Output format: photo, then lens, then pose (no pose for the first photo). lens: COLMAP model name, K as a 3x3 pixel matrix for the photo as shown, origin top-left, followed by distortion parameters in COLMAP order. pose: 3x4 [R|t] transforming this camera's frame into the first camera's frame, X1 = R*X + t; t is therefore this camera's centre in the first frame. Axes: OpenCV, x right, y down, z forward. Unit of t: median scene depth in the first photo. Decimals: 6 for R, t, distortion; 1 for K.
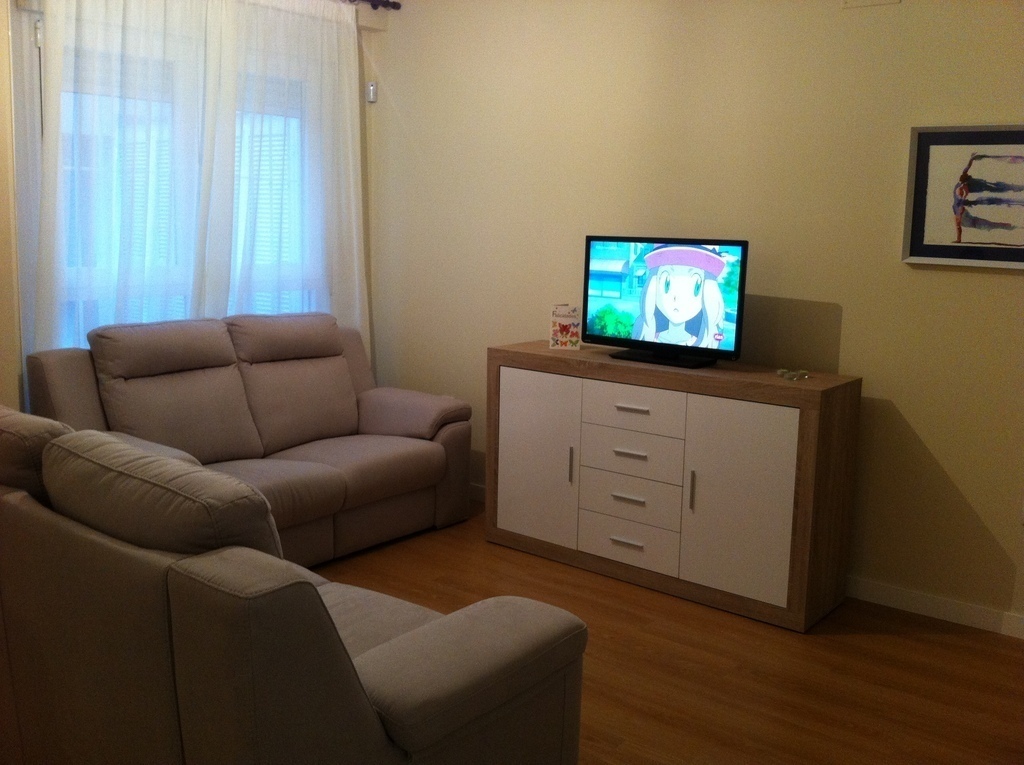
lens RADIAL K [[1009.8, 0, 512.0], [0, 1009.8, 382.5], [0, 0, 1]] dist [0.005809, -0.220362]
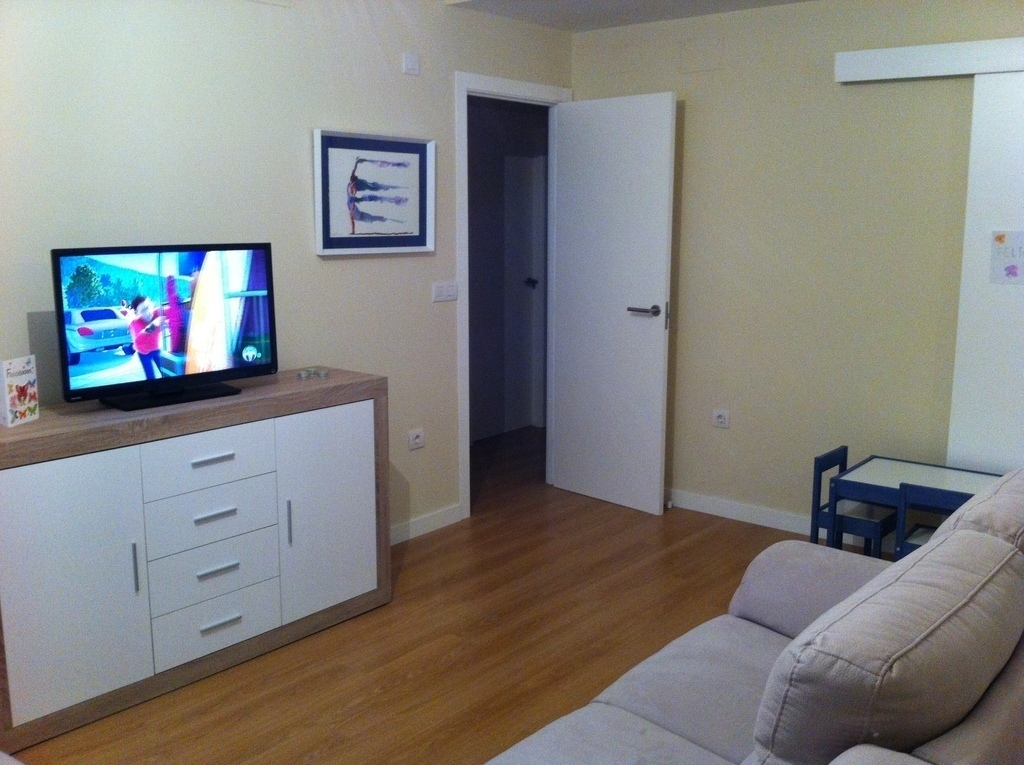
lens RADIAL K [[1009.8, 0, 512.0], [0, 1009.8, 382.5], [0, 0, 1]] dist [0.005809, -0.220362]
pose [[-0.036319, -0.186012, 0.981876, -0.738653], [0.150705, 0.970268, 0.189388, -0.166022], [-0.987911, 0.154852, -0.007207, 0.847472]]
